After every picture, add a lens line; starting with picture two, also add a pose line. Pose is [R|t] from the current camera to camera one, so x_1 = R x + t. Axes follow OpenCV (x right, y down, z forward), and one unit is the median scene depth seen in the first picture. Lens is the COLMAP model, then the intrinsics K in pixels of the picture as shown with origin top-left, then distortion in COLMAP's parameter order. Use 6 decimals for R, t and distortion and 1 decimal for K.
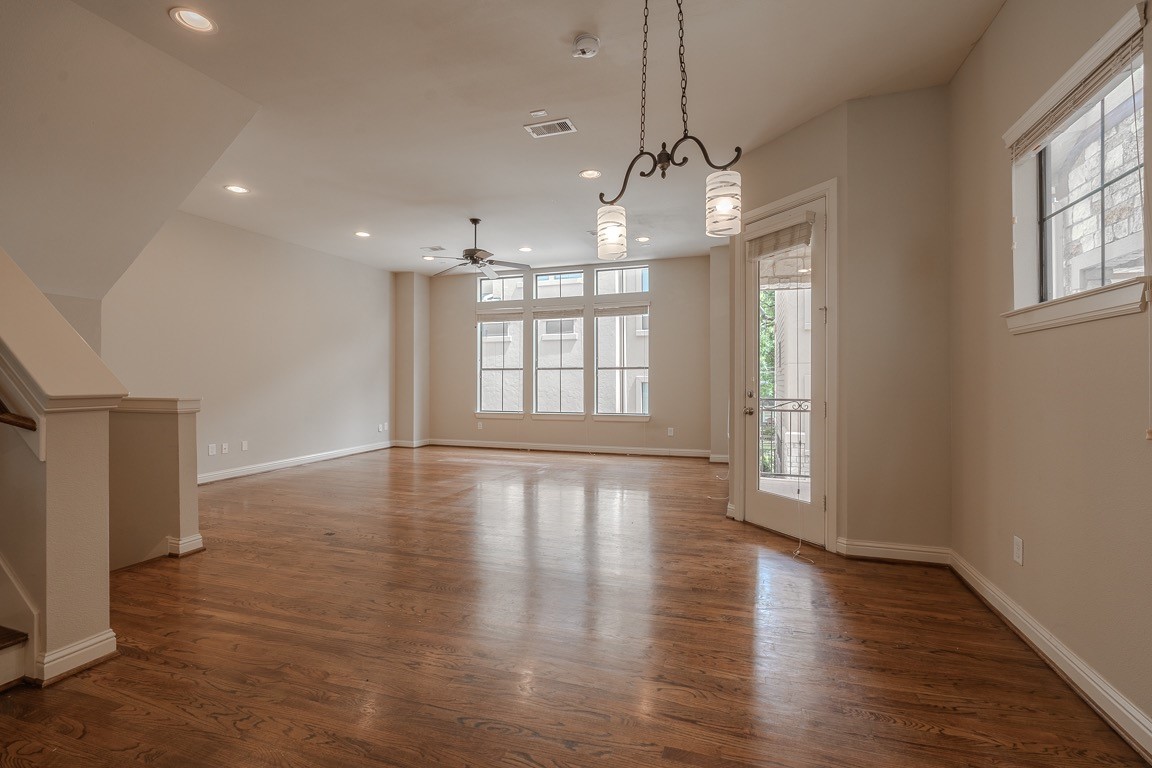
lens RADIAL K [[527.9, 0, 575.3], [0, 527.9, 383.7], [0, 0, 1]] dist [-0.004200, -0.000285]
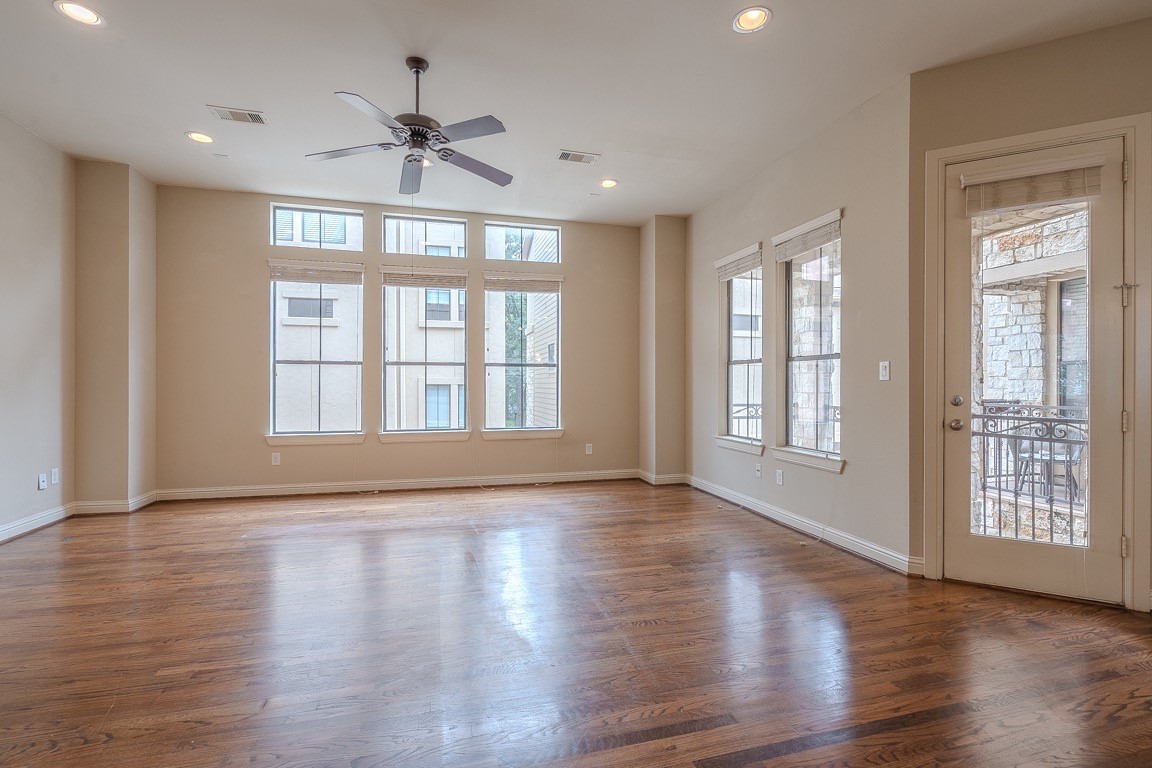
lens RADIAL K [[527.9, 0, 580.3], [0, 527.9, 382.0], [0, 0, 1]] dist [-0.004200, -0.000285]
pose [[0.820873, 0.005132, 0.571088, -0.245499], [-0.000361, 0.999964, -0.008467, 0.000009], [-0.571111, 0.006744, 0.820845, 0.346321]]
